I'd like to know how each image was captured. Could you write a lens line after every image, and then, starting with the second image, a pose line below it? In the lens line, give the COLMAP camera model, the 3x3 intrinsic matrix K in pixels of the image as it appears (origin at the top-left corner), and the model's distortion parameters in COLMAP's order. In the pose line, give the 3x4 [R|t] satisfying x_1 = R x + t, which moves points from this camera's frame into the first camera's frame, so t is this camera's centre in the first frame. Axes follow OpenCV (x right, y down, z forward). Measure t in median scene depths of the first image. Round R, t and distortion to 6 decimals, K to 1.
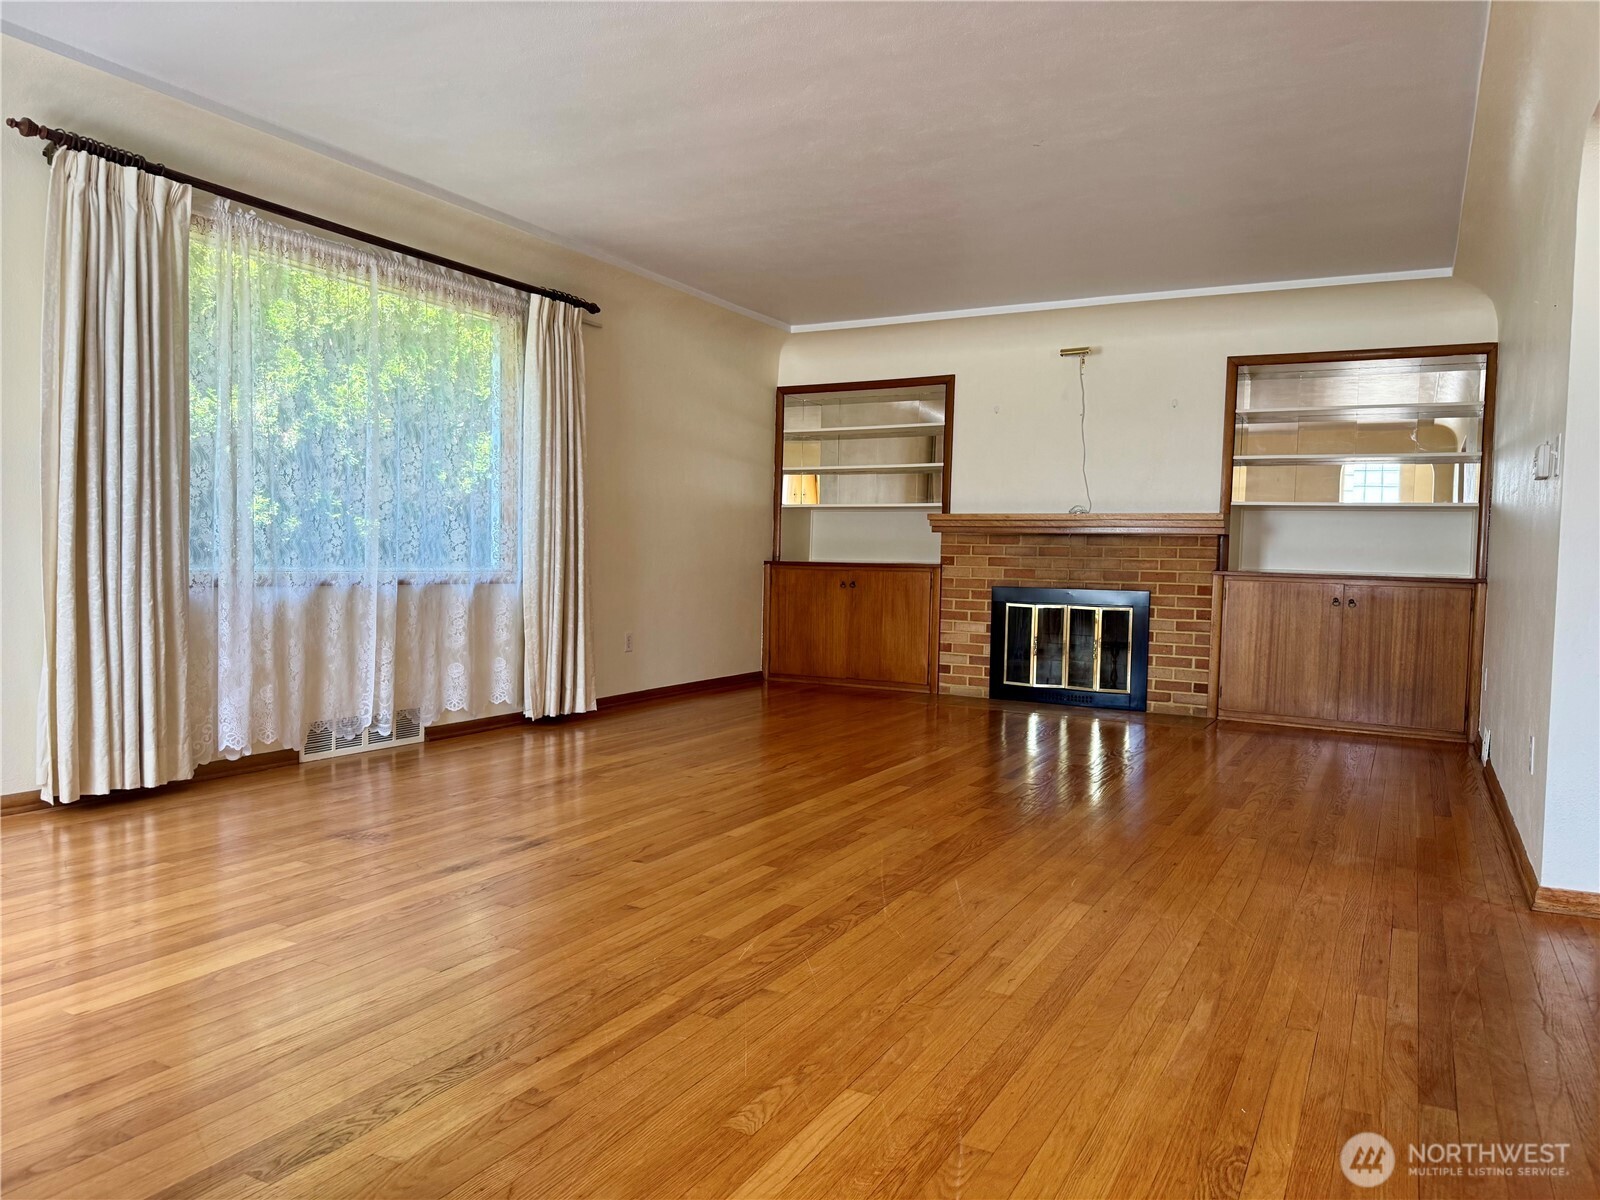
lens RADIAL K [[1120.0, 0, 796.4], [0, 1120.0, 604.9], [0, 0, 1]] dist [0.128543, -0.210504]
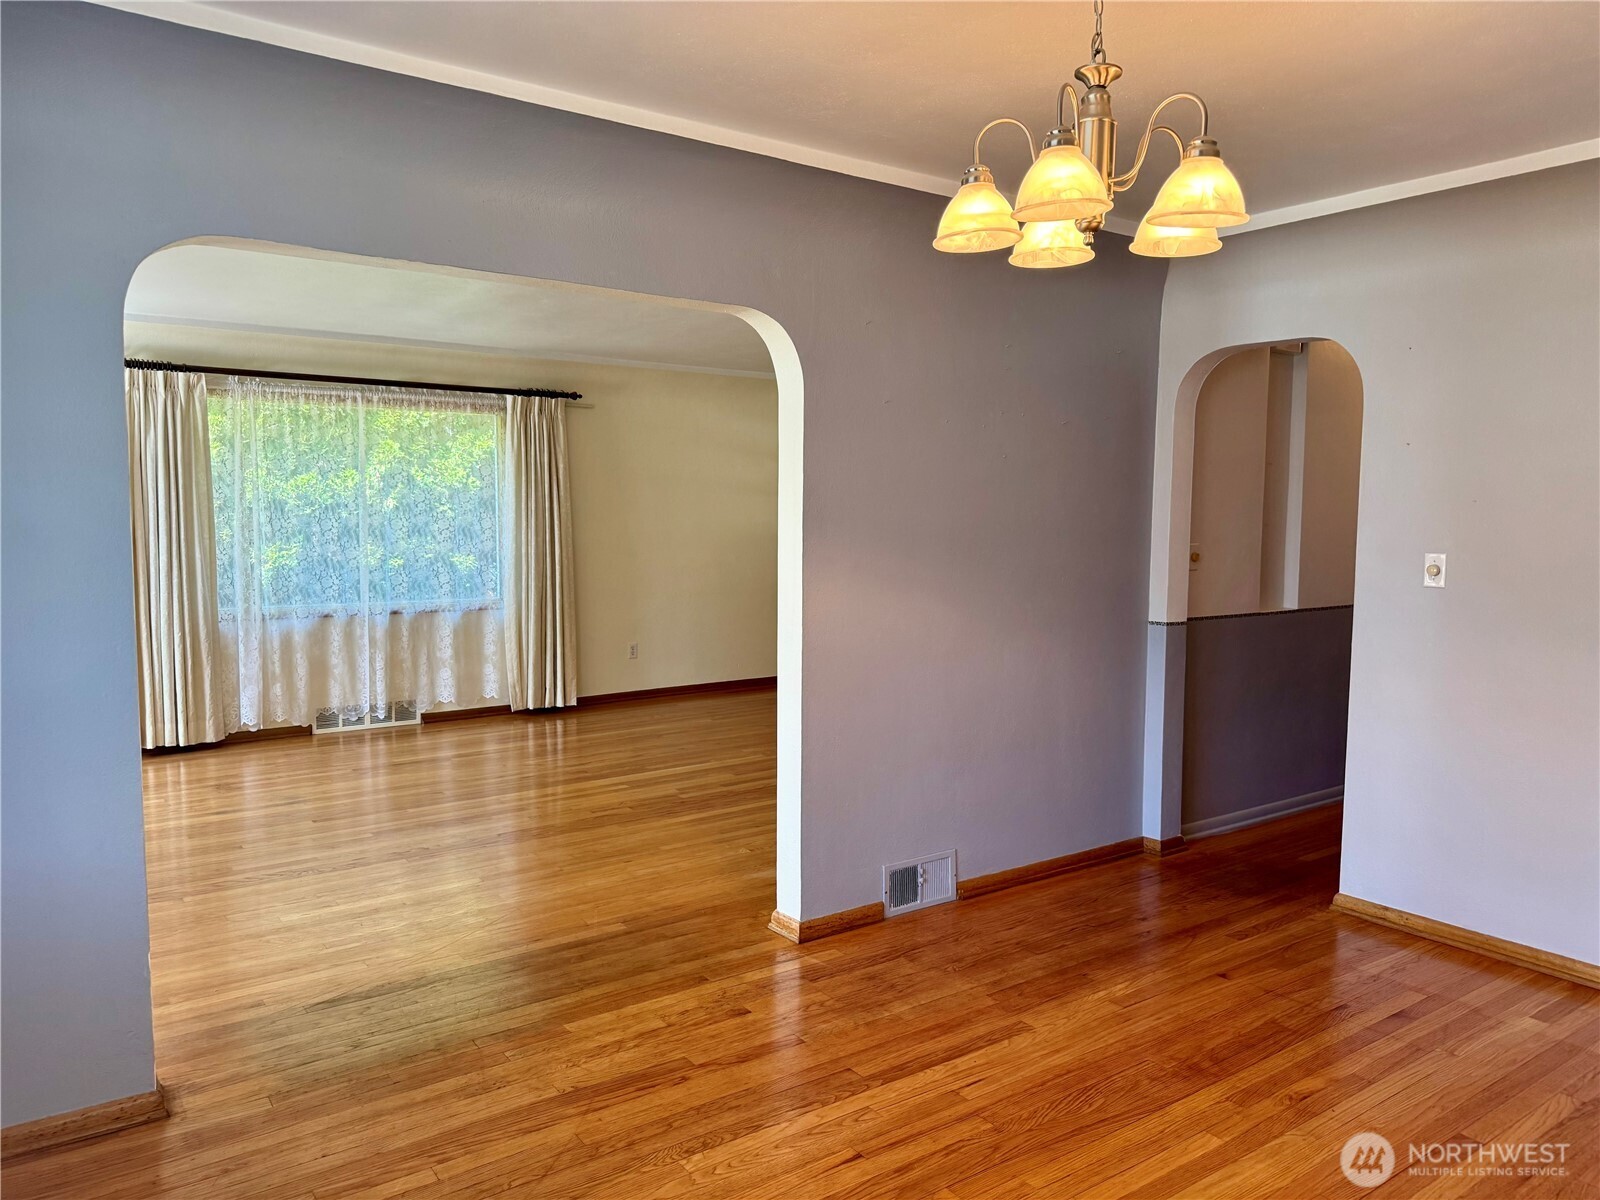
lens RADIAL K [[1115.3, 0, 799.1], [0, 1115.3, 604.8], [0, 0, 1]] dist [0.200596, -0.427904]
pose [[0.896903, 0.019790, -0.441784, 0.637359], [-0.005446, 0.999417, 0.033713, -0.069151], [0.442194, -0.027831, 0.896488, -0.051740]]
